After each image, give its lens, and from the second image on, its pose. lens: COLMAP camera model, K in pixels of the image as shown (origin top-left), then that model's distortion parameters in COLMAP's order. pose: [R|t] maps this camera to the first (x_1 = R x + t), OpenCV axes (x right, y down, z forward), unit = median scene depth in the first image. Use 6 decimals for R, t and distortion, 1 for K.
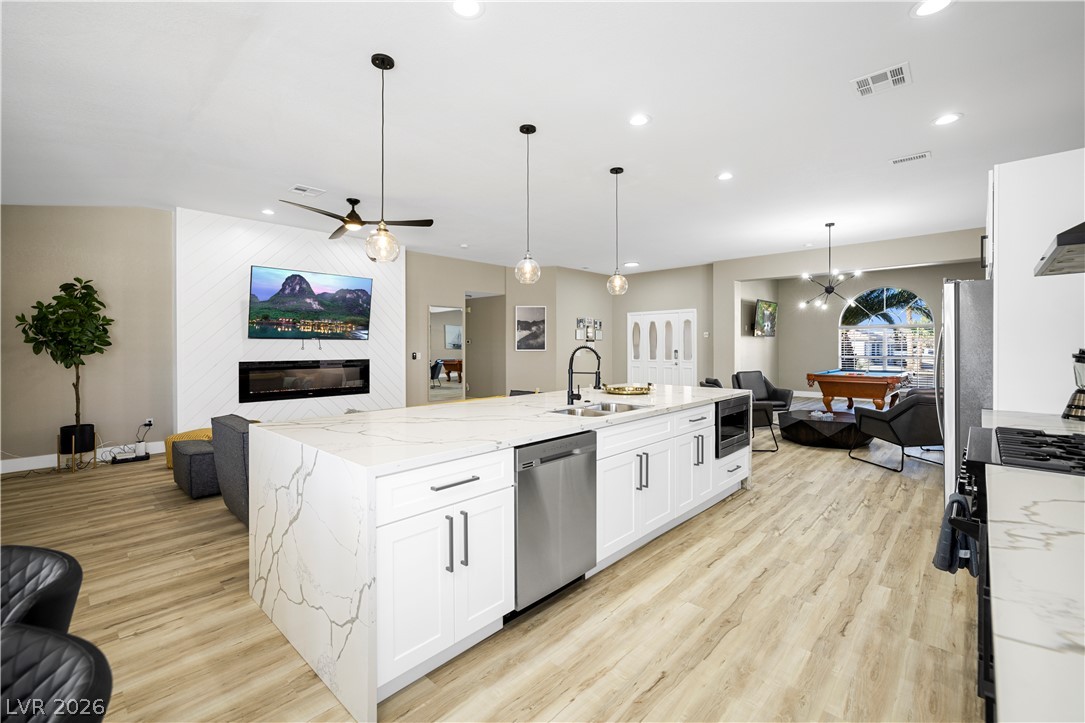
lens RADIAL K [[470.1, 0, 525.8], [0, 470.1, 339.9], [0, 0, 1]] dist [-0.001320, -0.000569]
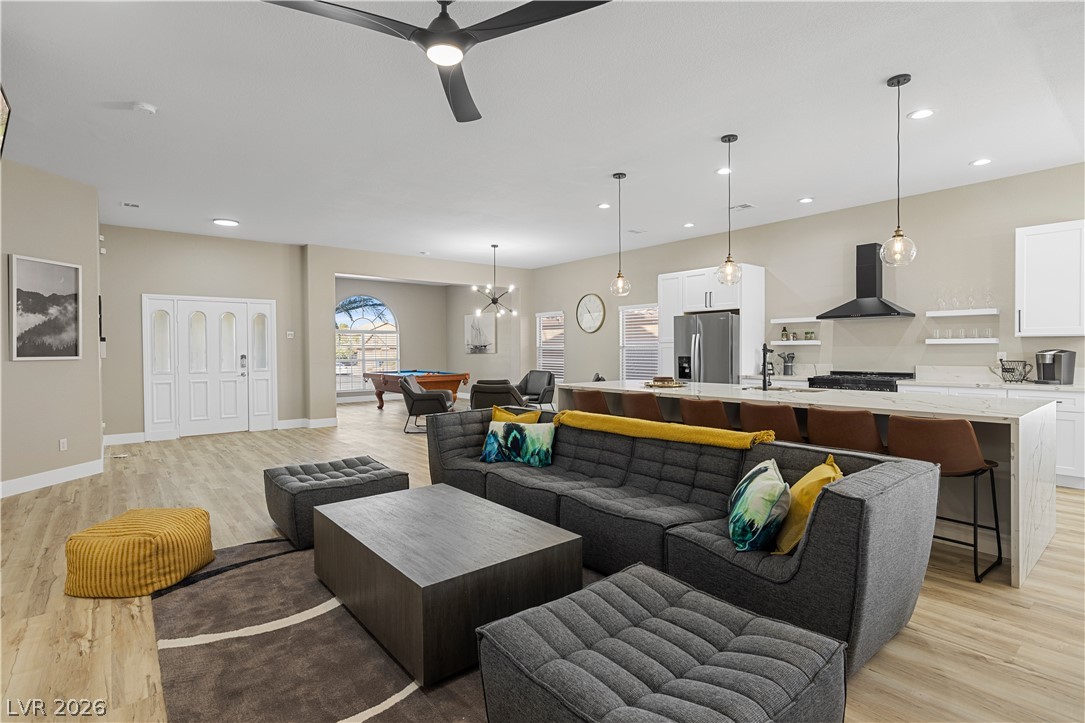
lens RADIAL K [[534.2, 0, 551.8], [0, 534.2, 353.8], [0, 0, 1]] dist [-0.003276, 0.000137]
pose [[0.097180, -0.008708, 0.995229, -1.234769], [-0.005766, 0.999940, 0.009312, 0.027213], [-0.995250, -0.006644, 0.097124, 1.287872]]
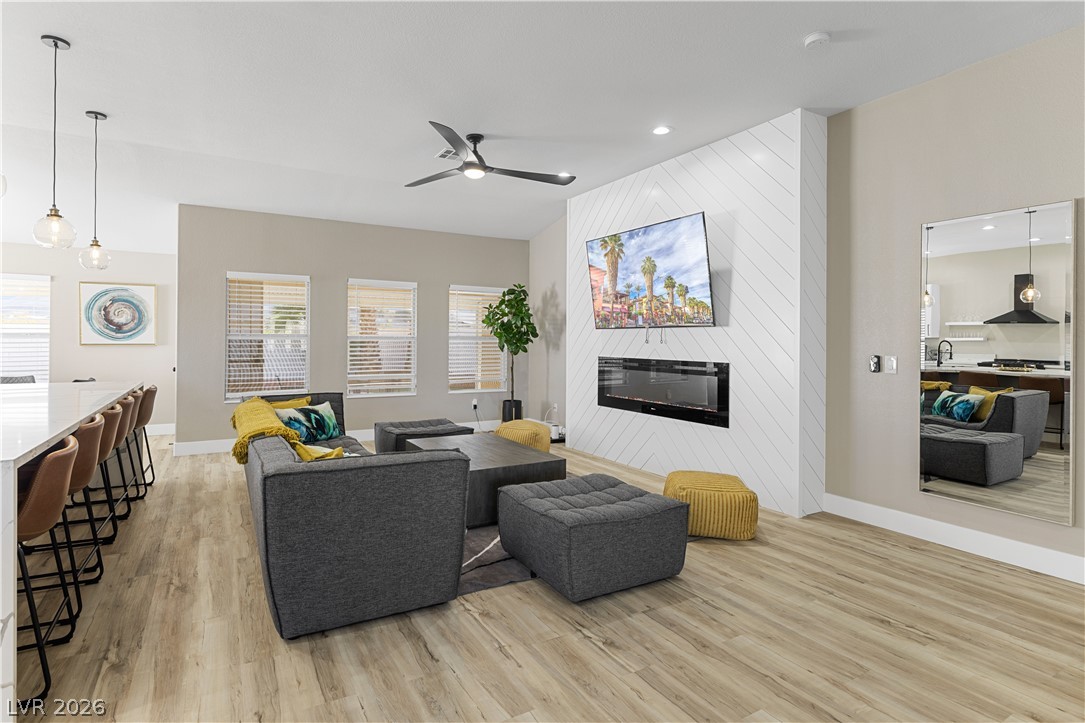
lens RADIAL K [[558.3, 0, 551.3], [0, 558.3, 340.6], [0, 0, 1]] dist [-0.013526, 0.007244]
pose [[-0.251465, -0.000298, -0.967866, 0.655902], [0.005300, 0.999985, -0.001685, 0.032689], [0.967852, -0.005554, -0.251459, 1.987449]]
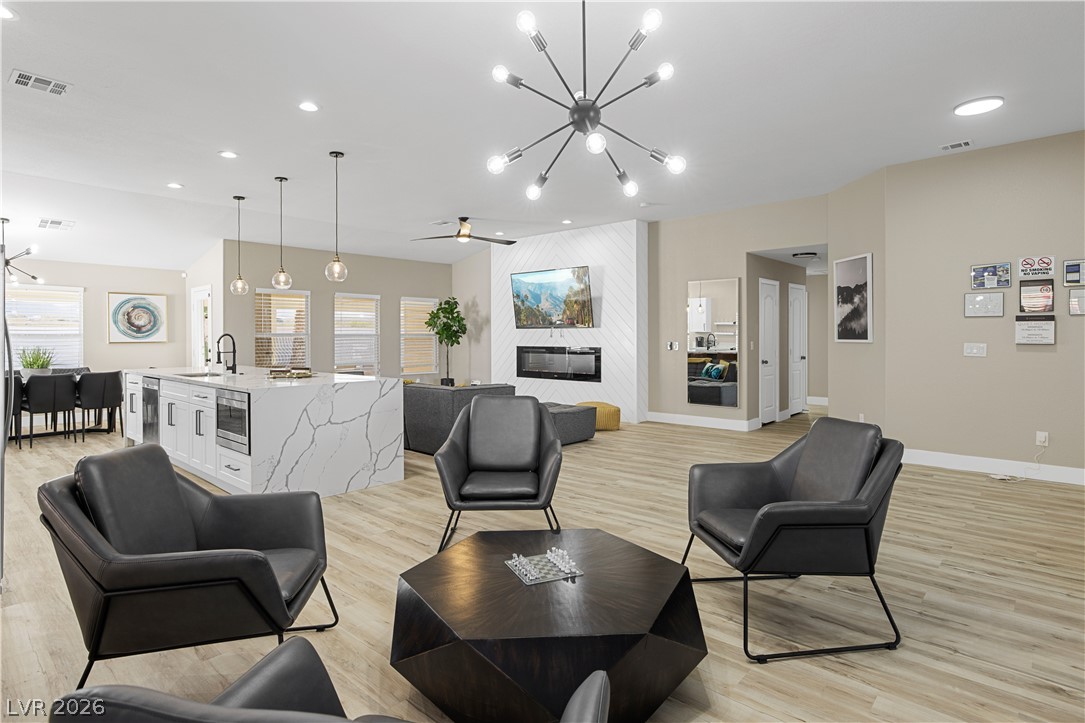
lens RADIAL K [[558.3, 0, 549.4], [0, 558.3, 339.3], [0, 0, 1]] dist [-0.013526, 0.007244]
pose [[0.049768, 0.007079, -0.998736, 1.701341], [0.013962, 0.999872, 0.007783, 0.028758], [0.998663, -0.014332, 0.049663, 1.720524]]
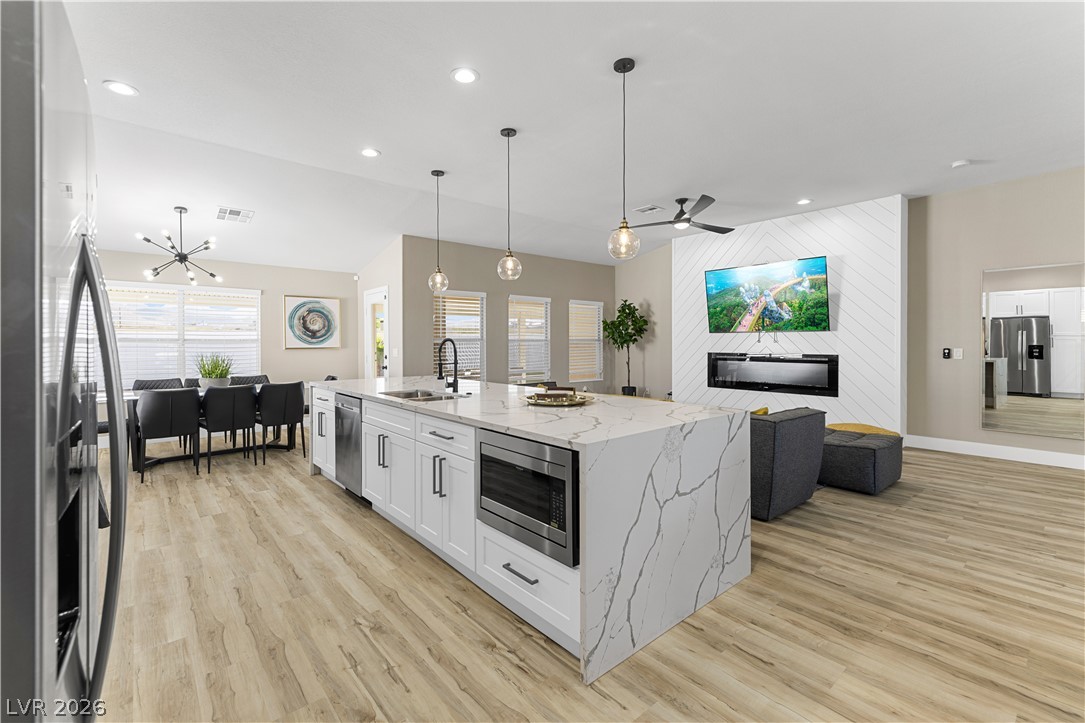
lens RADIAL K [[470.1, 0, 553.9], [0, 470.1, 344.8], [0, 0, 1]] dist [-0.001320, -0.000569]
pose [[-0.078506, 0.007821, -0.996883, 1.047838], [0.014250, 0.999876, 0.006722, 0.022965], [0.996812, -0.013678, -0.078608, 1.190645]]
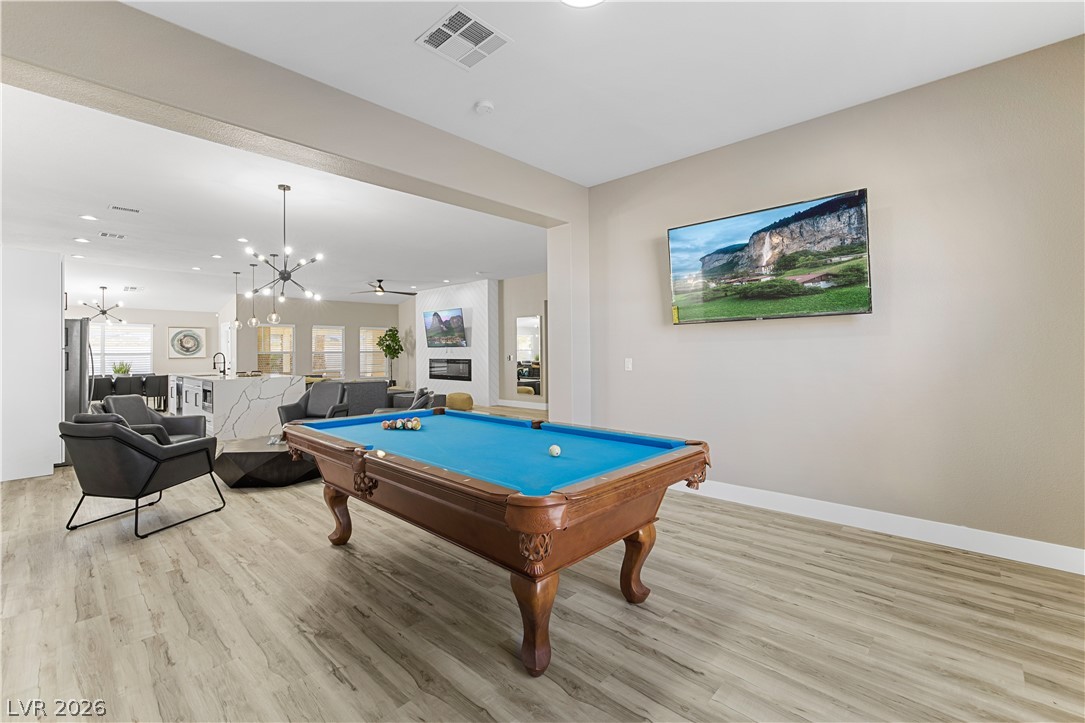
lens RADIAL K [[470.1, 0, 546.8], [0, 470.1, 368.9], [0, 0, 1]] dist [-0.001320, -0.000569]
pose [[0.009511, 0.045135, -0.998936, 2.533481], [0.019551, 0.998781, 0.045314, 0.012578], [0.999764, -0.019961, 0.008617, 2.557839]]
